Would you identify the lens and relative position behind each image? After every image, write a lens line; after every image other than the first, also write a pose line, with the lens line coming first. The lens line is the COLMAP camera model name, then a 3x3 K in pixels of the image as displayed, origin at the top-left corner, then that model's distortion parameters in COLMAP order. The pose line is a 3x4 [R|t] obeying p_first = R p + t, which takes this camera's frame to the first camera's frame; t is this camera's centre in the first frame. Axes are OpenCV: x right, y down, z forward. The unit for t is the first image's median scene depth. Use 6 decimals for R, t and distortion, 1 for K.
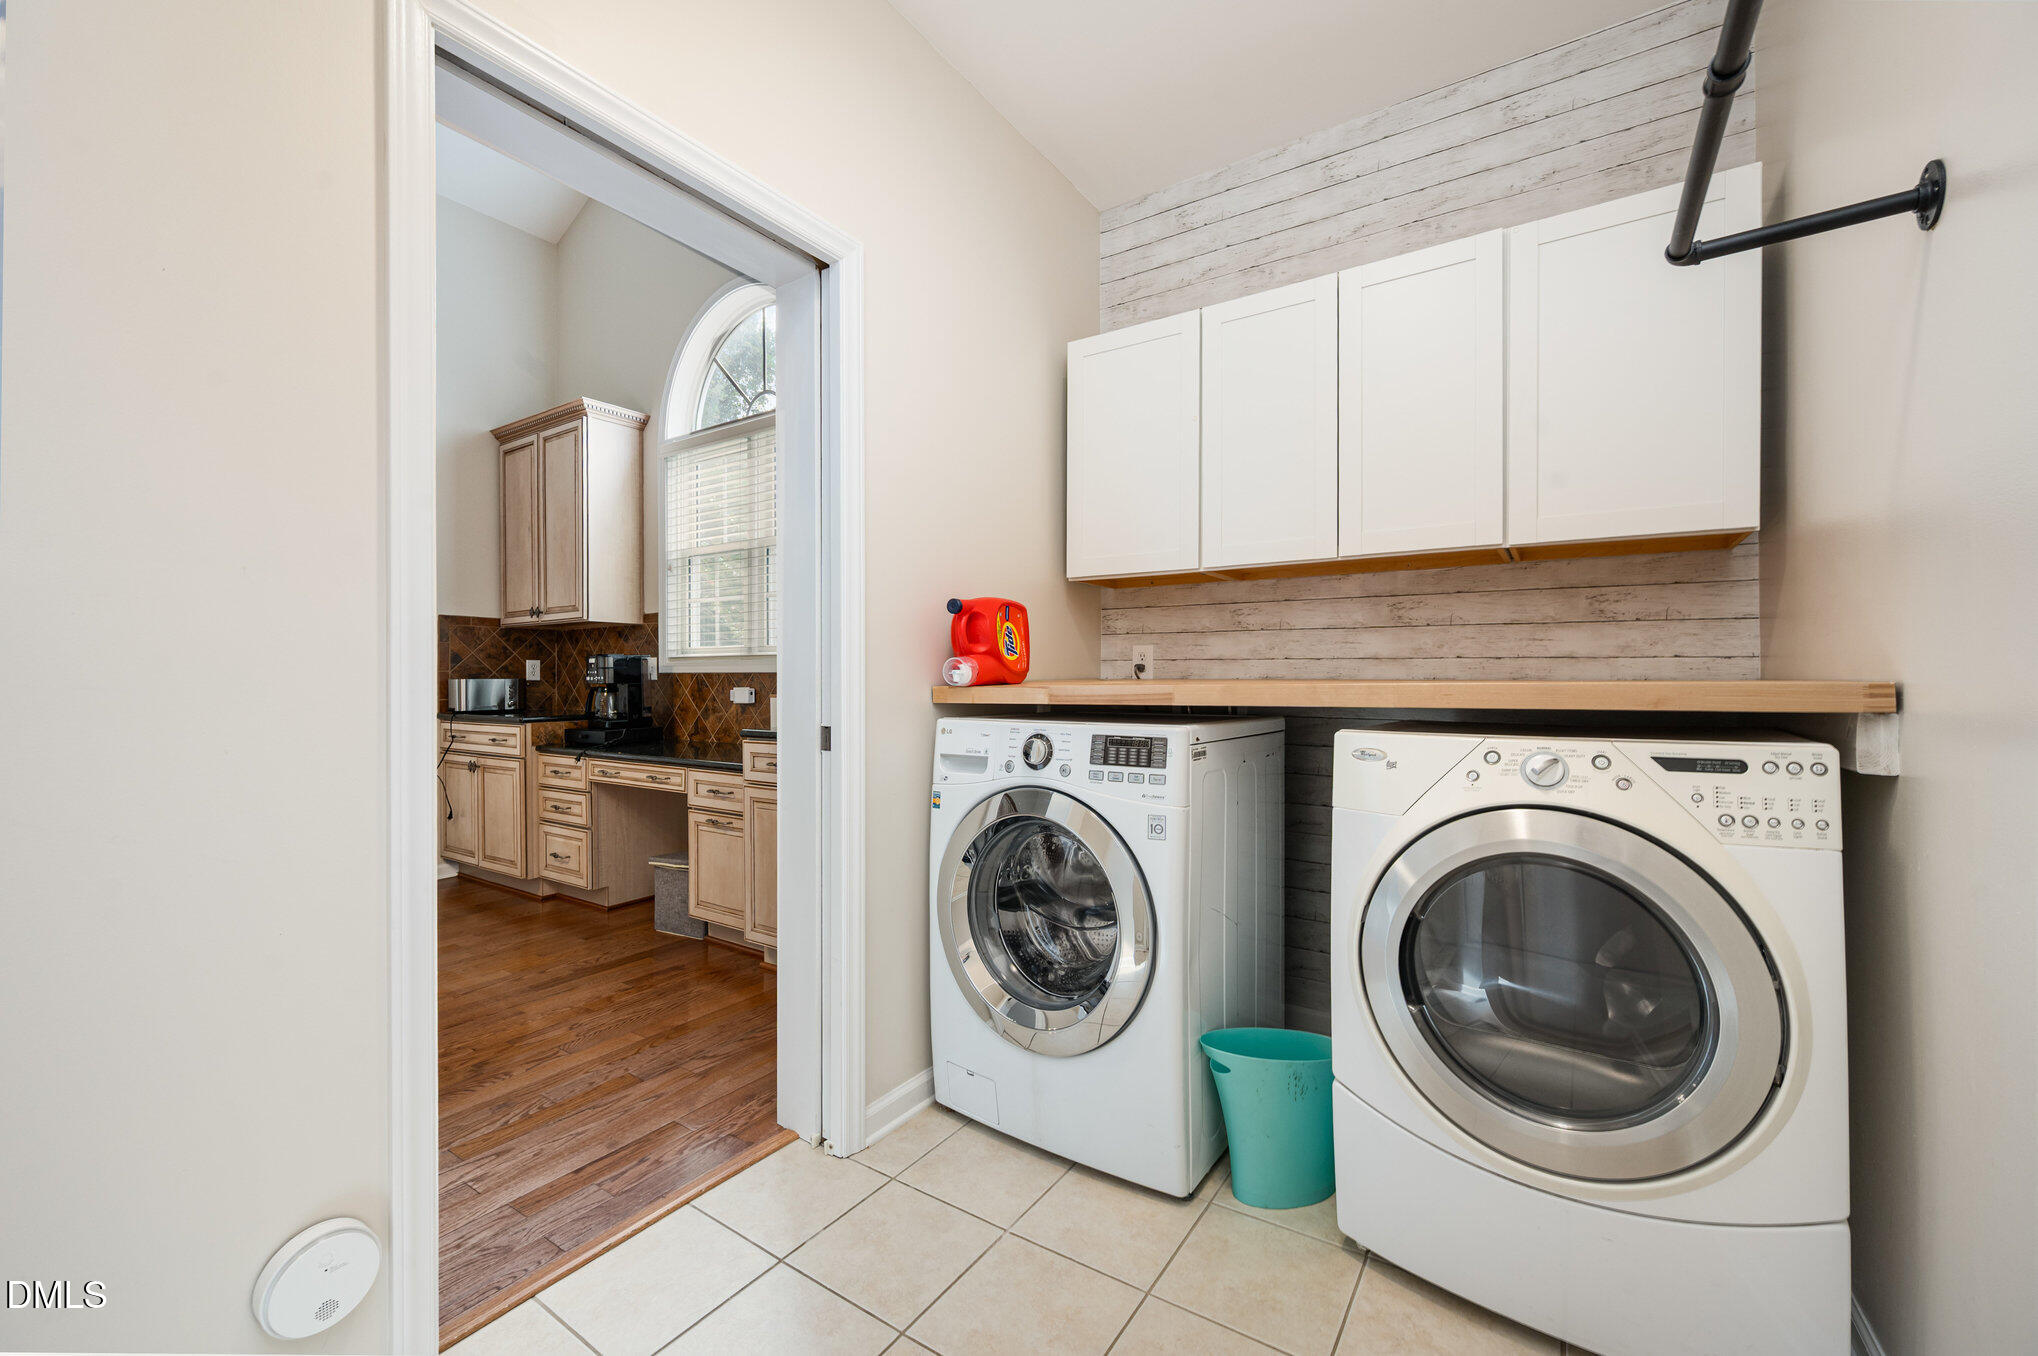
lens RADIAL K [[800.6, 0, 1028.6], [0, 800.6, 673.5], [0, 0, 1]] dist [-0.002890, 0.000795]
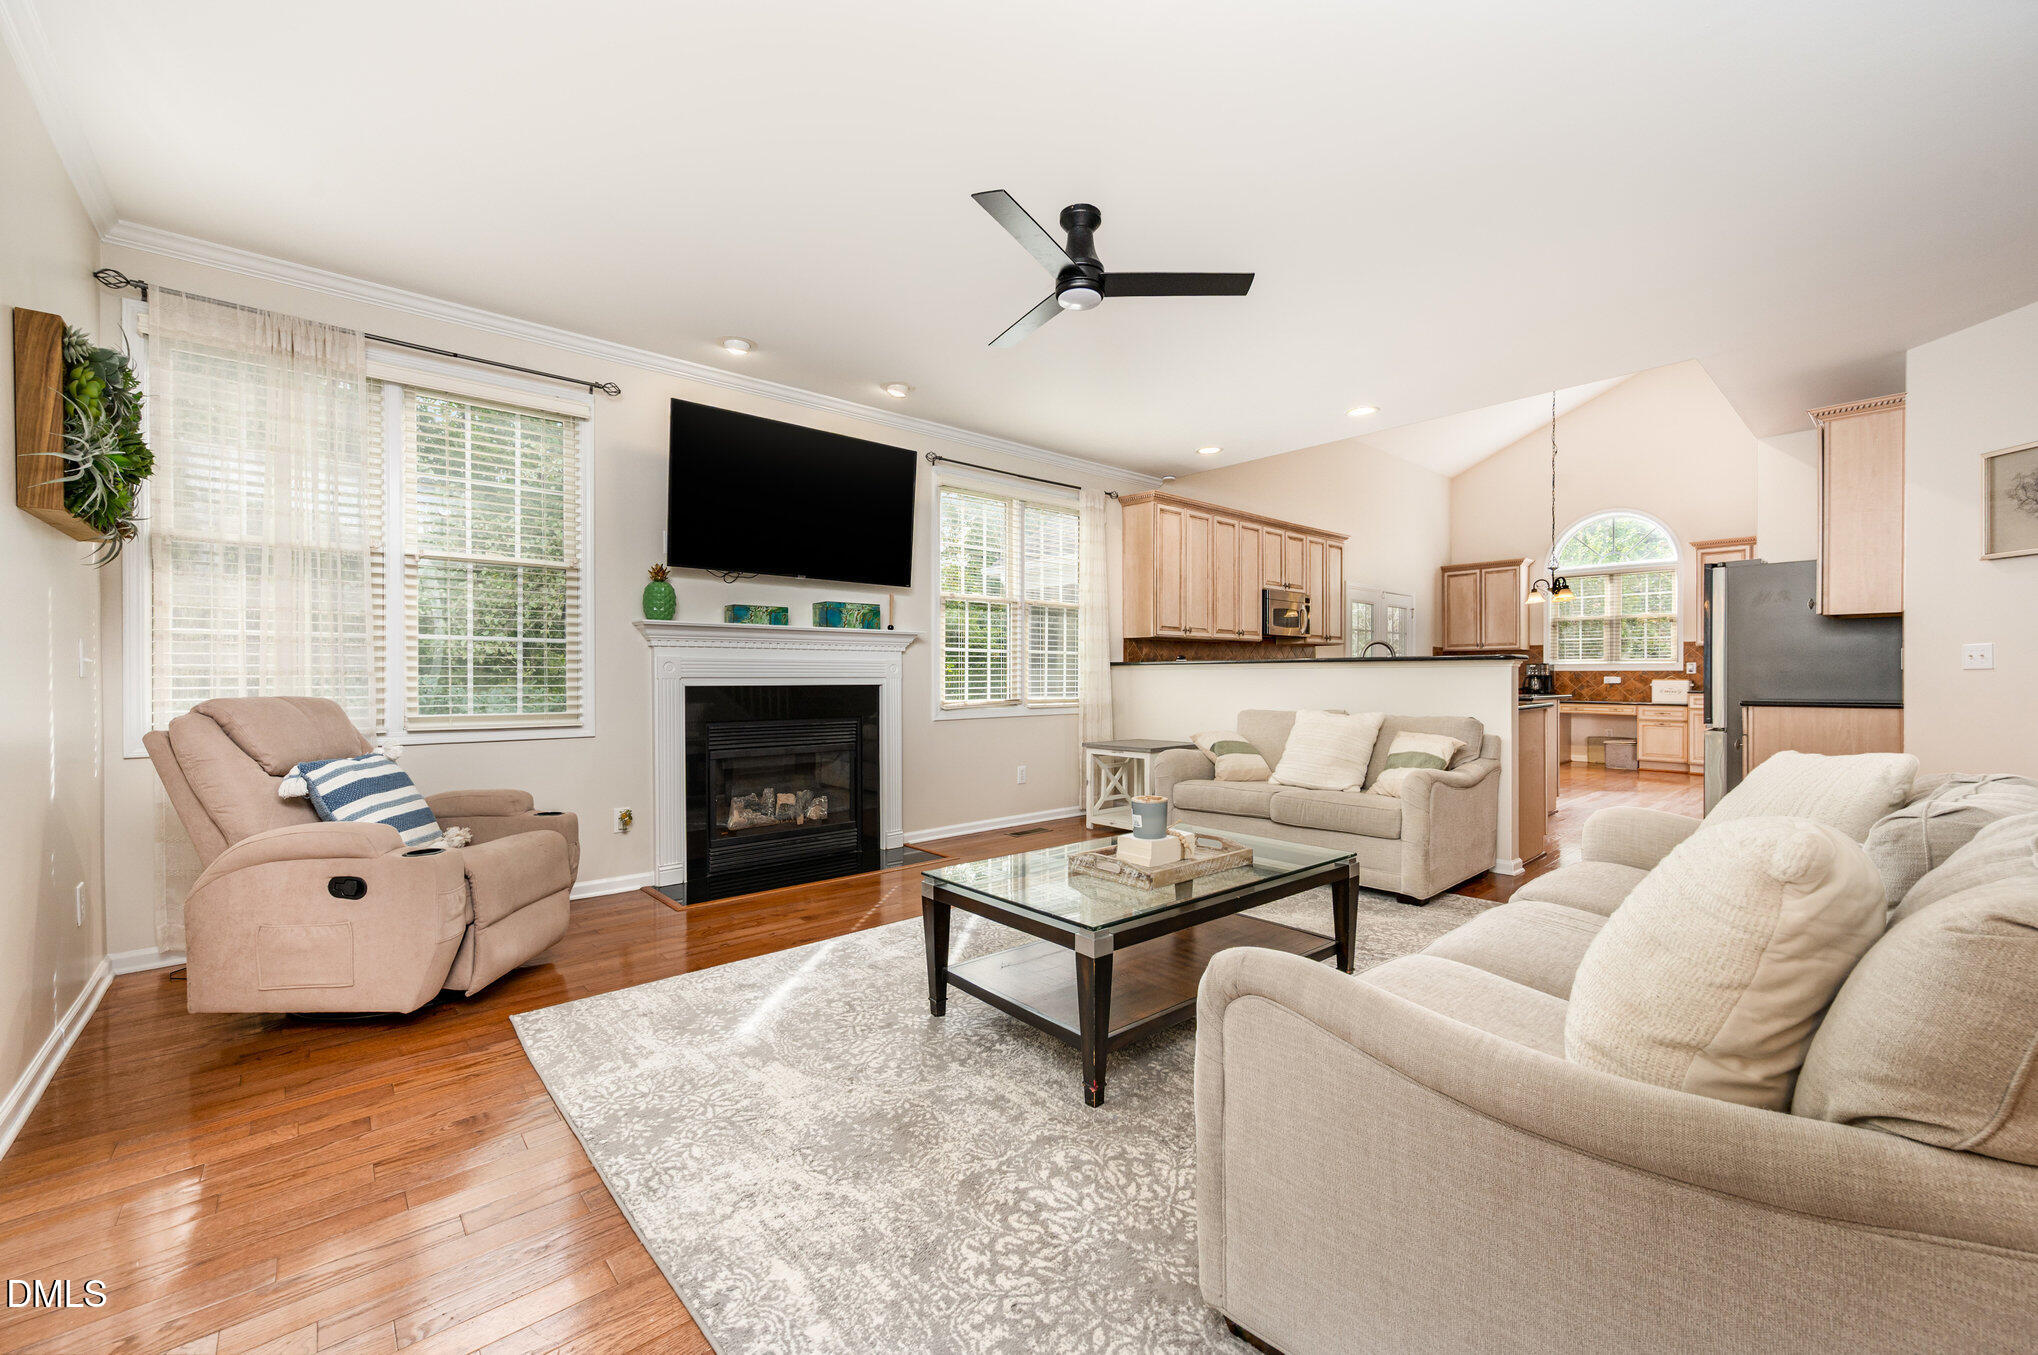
lens RADIAL K [[800.6, 0, 1028.1], [0, 800.6, 673.7], [0, 0, 1]] dist [-0.002890, 0.000795]
pose [[0.961368, -0.000278, -0.275266, -1.379687], [0.002474, 0.999968, 0.007632, -0.015442], [0.275255, -0.008019, 0.961338, -1.833154]]
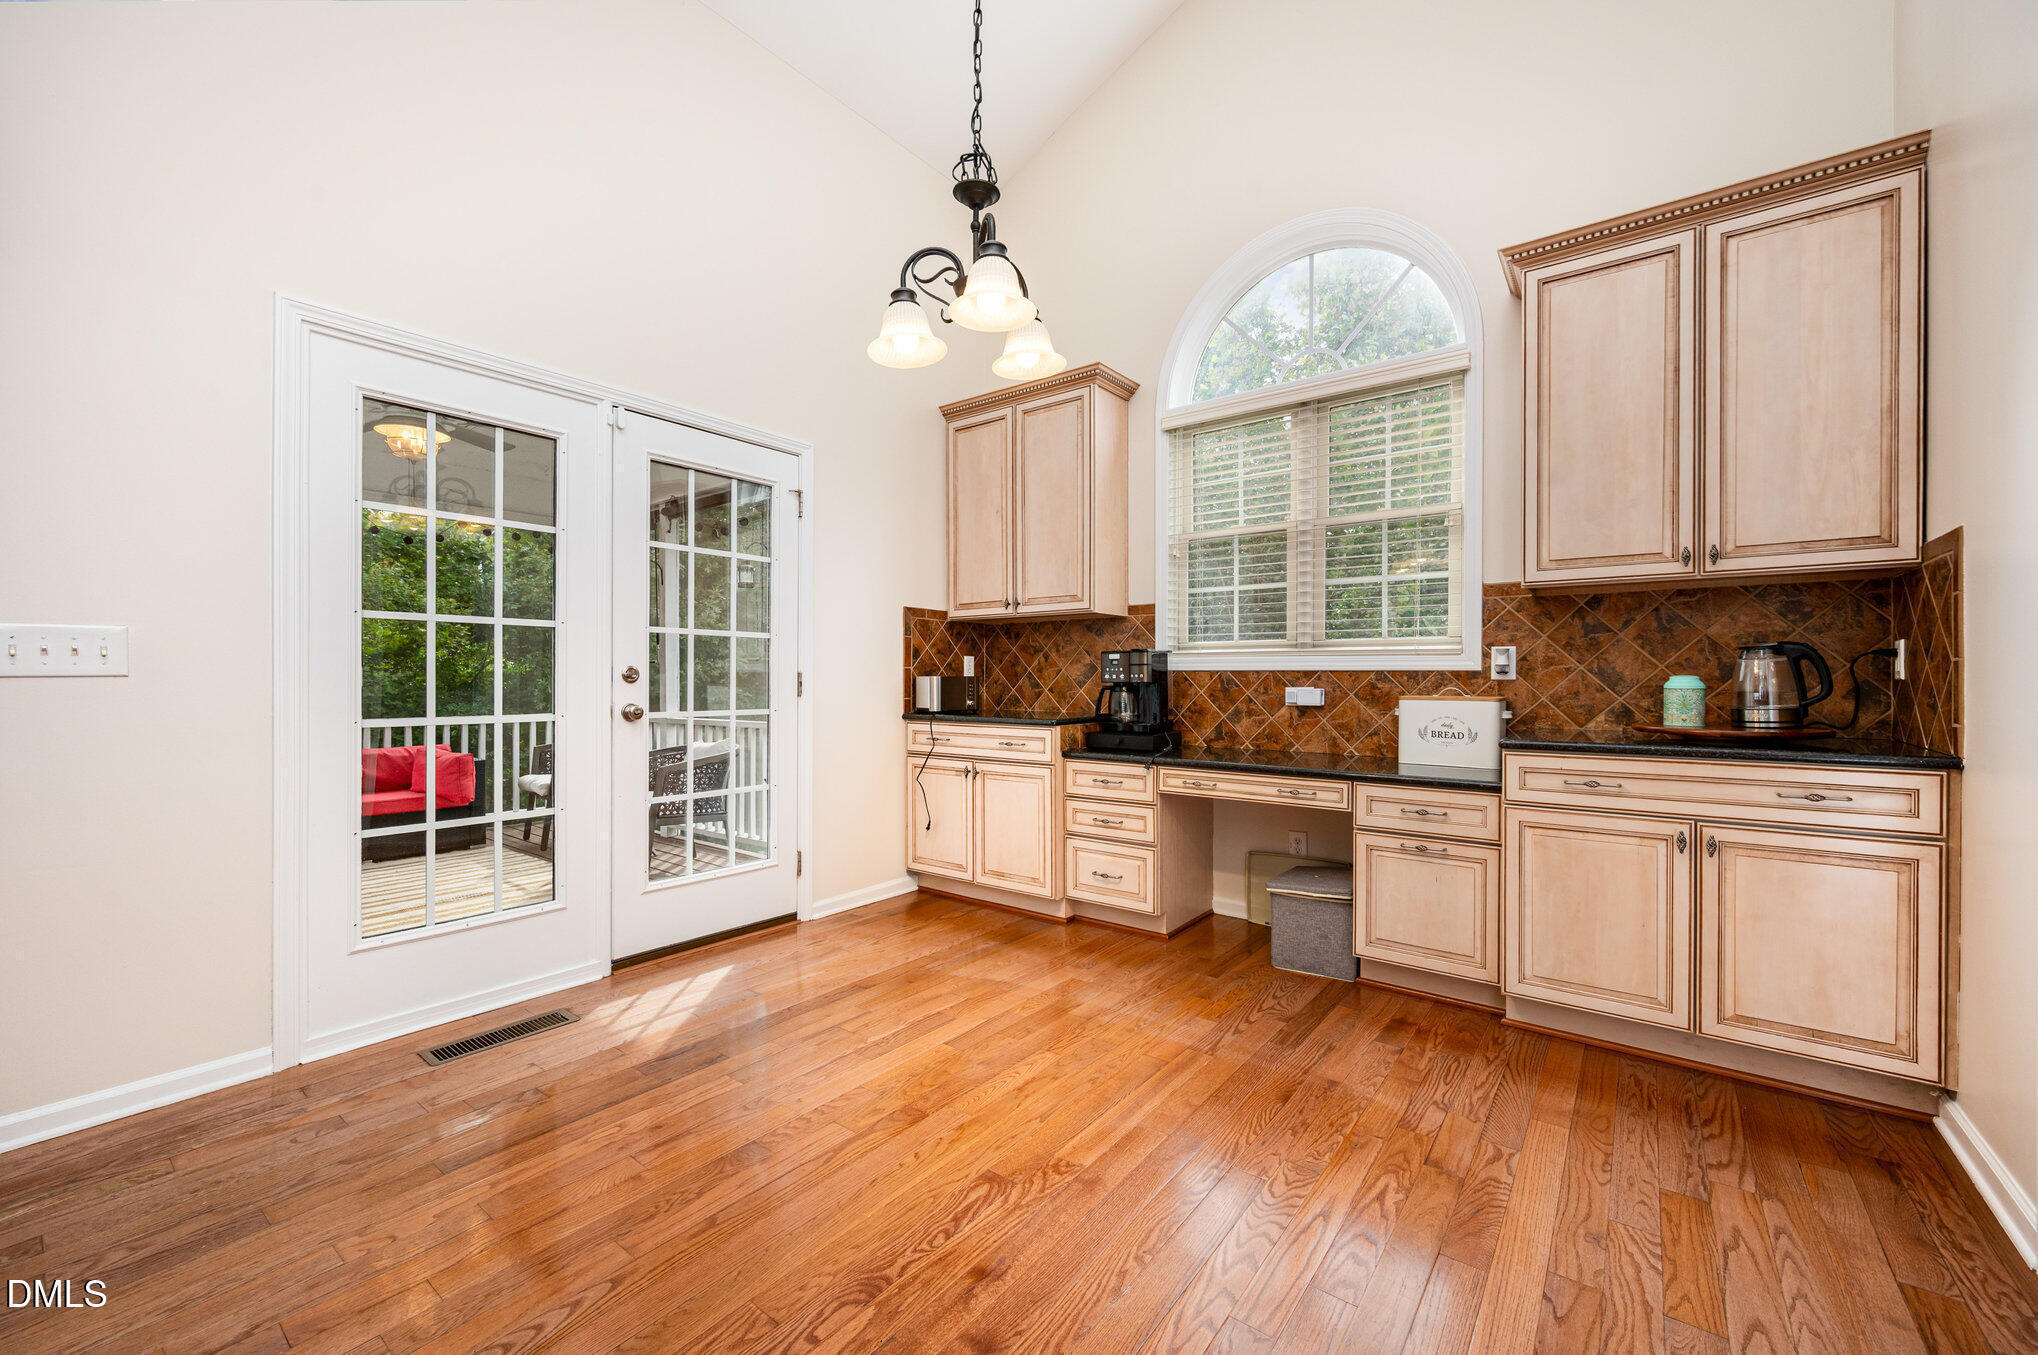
lens RADIAL K [[800.6, 0, 1037.8], [0, 800.6, 681.8], [0, 0, 1]] dist [-0.002890, 0.000795]
pose [[0.997000, 0.005114, -0.077235, -0.565350], [-0.004203, 0.999920, 0.011953, 0.002040], [0.077290, -0.011592, 0.996941, 0.102155]]
